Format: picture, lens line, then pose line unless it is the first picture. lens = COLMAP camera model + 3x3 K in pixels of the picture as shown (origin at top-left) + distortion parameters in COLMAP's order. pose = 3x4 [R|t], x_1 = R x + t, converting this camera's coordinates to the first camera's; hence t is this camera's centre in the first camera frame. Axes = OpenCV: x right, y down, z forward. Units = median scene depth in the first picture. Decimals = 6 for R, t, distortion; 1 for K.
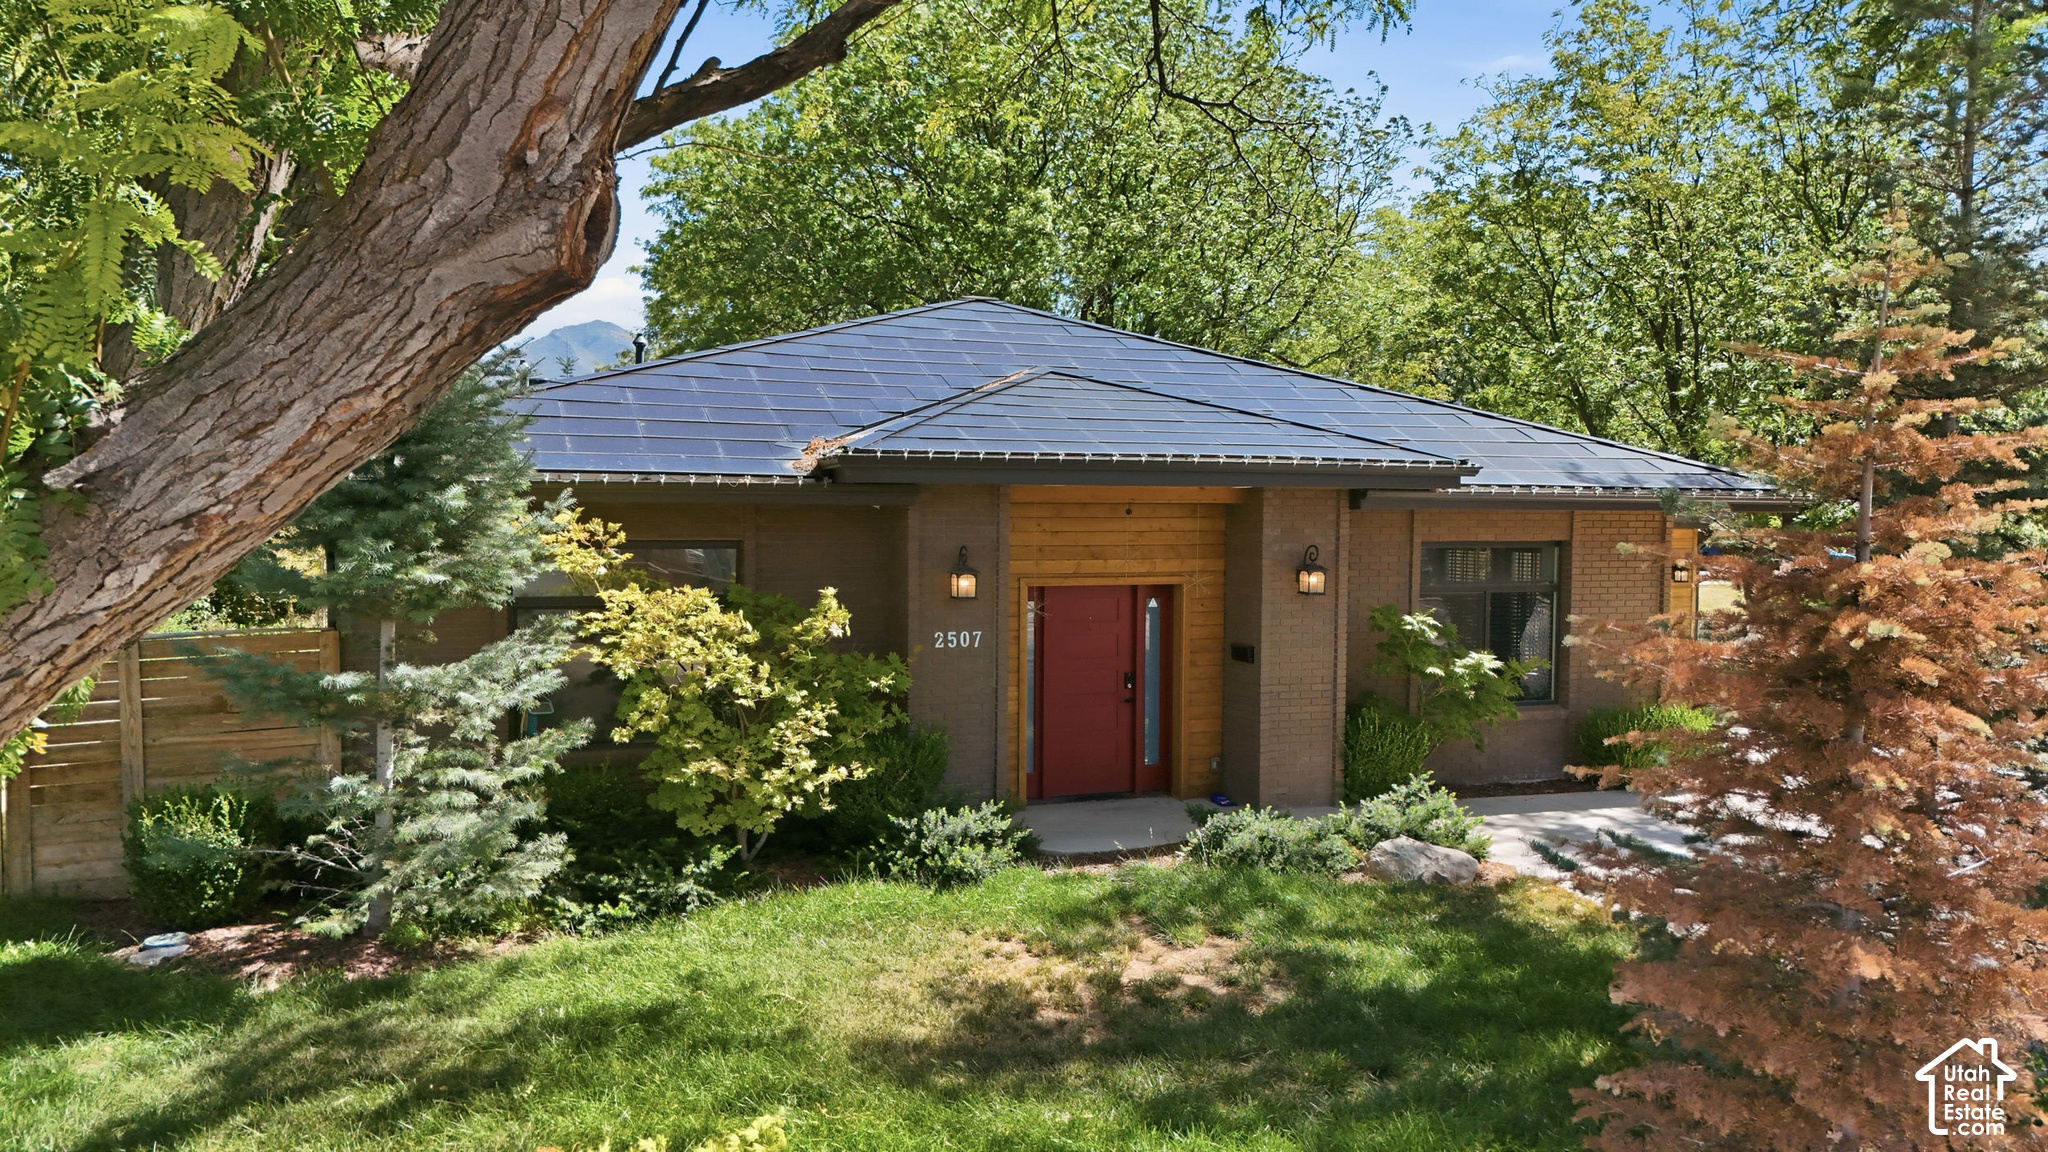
lens RADIAL K [[1591.0, 0, 990.4], [0, 1591.0, 541.9], [0, 0, 1]] dist [0.056530, -0.001447]
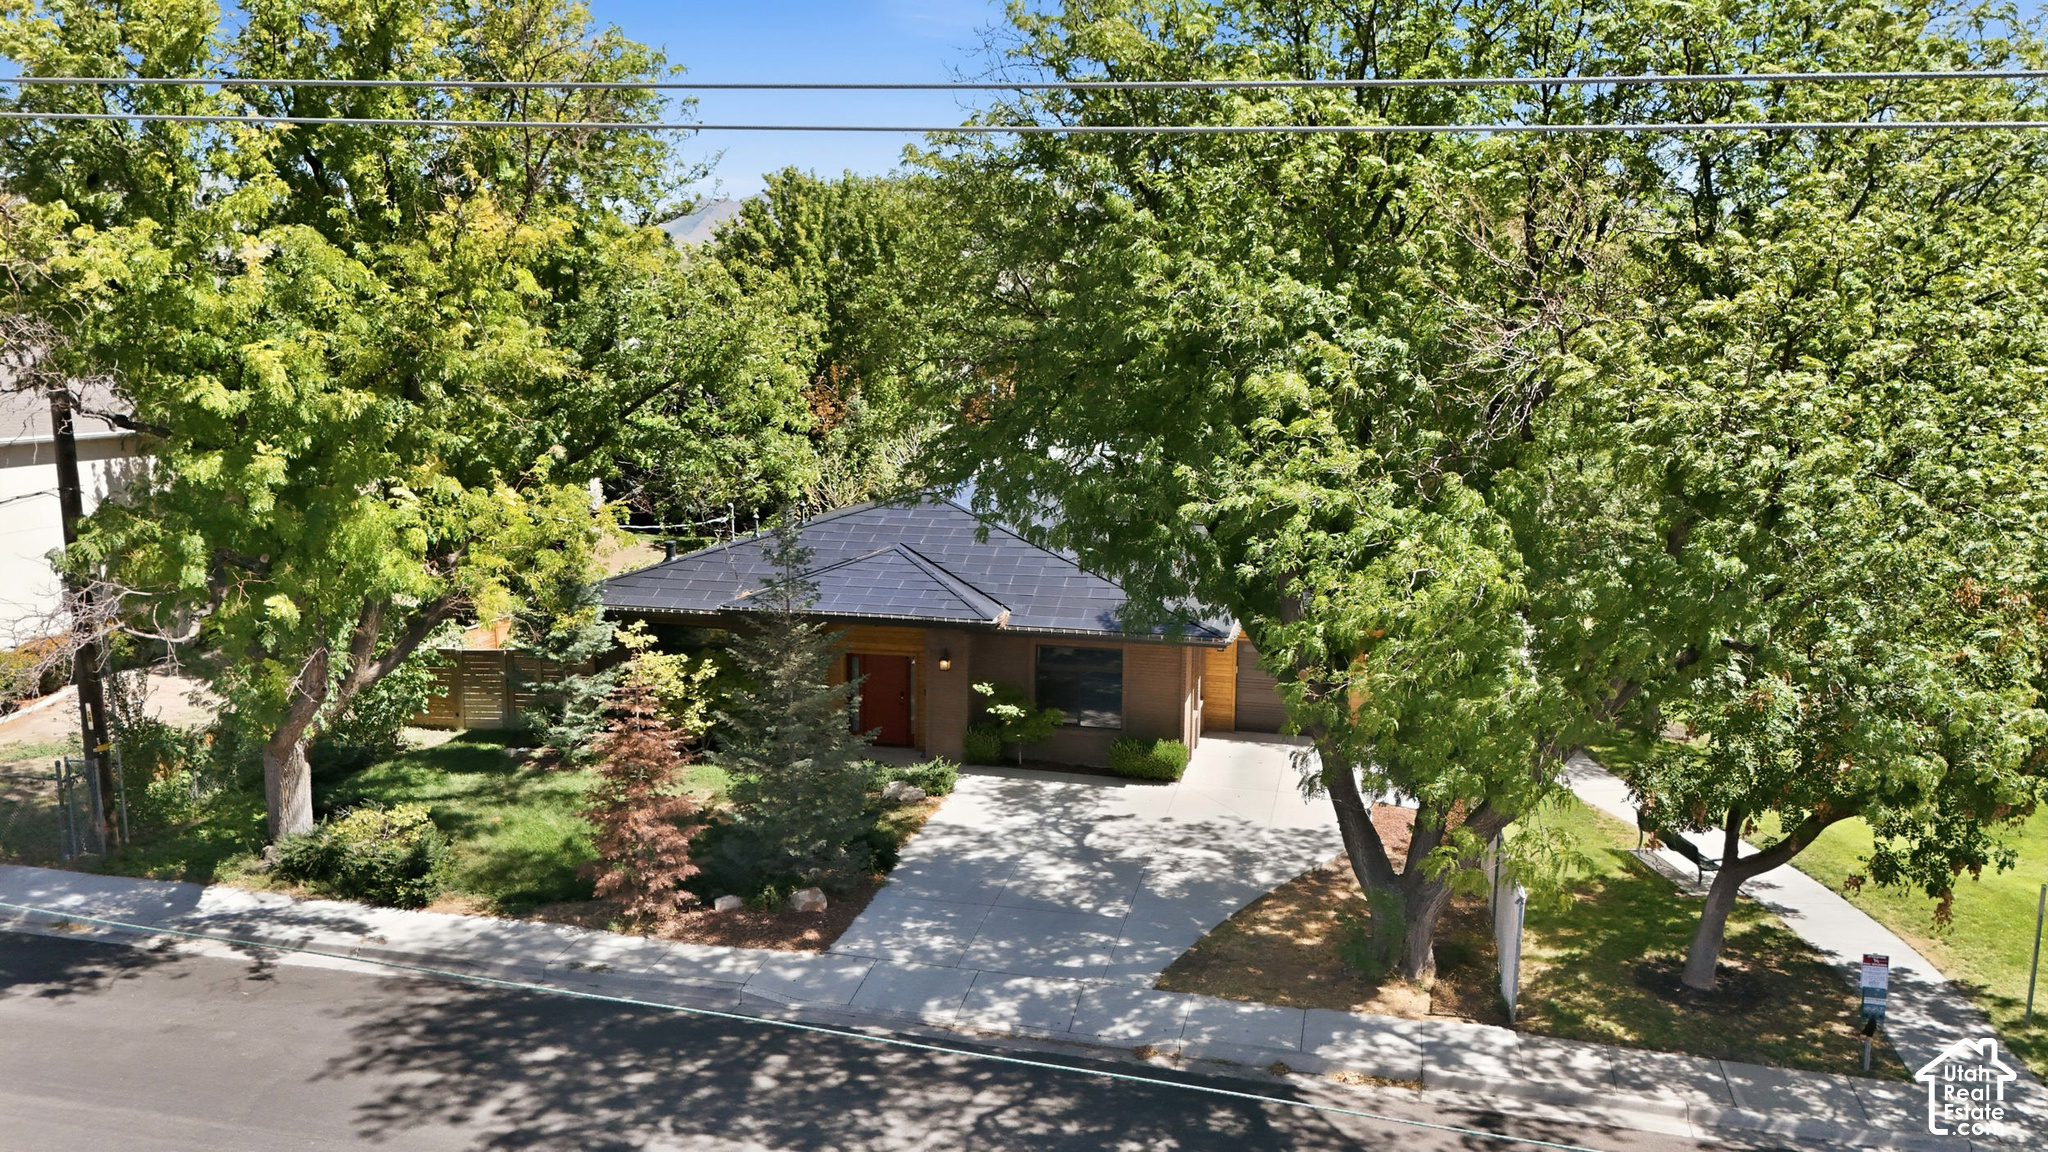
lens RADIAL K [[1540.1, 0, 1017.7], [0, 1540.1, 626.1], [0, 0, 1]] dist [0.059433, -0.076280]
pose [[0.842760, 0.112335, -0.526438, 1.913762], [-0.020224, 0.983899, 0.177575, -0.561576], [0.537909, -0.139007, 0.831463, -1.015123]]
